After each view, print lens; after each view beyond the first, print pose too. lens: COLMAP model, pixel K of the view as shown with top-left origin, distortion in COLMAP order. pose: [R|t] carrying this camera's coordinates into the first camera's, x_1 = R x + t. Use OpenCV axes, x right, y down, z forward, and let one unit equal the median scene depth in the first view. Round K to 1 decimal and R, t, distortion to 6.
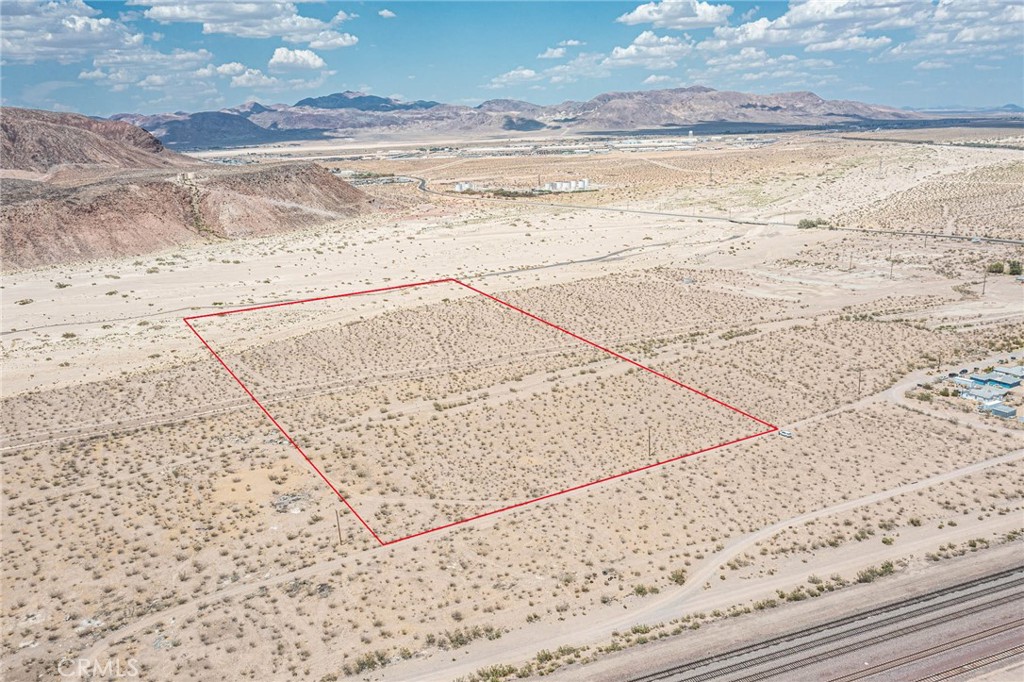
lens RADIAL K [[861.7, 0, 513.0], [0, 861.7, 343.0], [0, 0, 1]] dist [-0.007680, 0.005676]
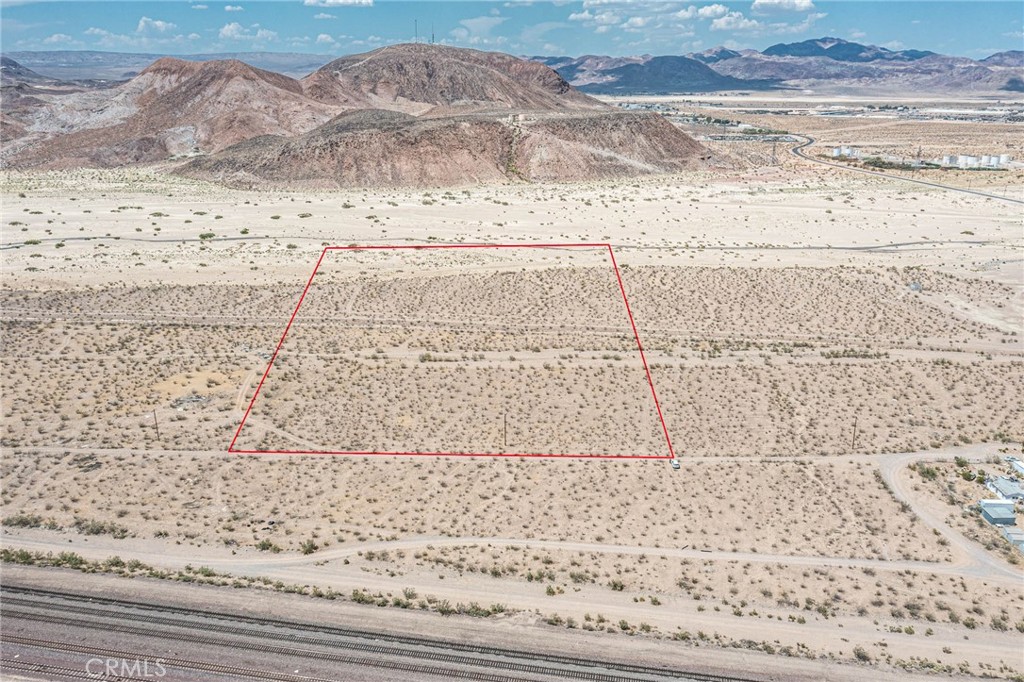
lens RADIAL K [[923.0, 0, 512.1], [0, 923.0, 338.9], [0, 0, 1]] dist [-0.009323, 0.004006]
pose [[0.837519, 0.185769, -0.513860, 0.212934], [-0.168151, 0.982420, 0.081099, -0.020200], [0.519892, 0.018484, 0.854032, 0.053621]]
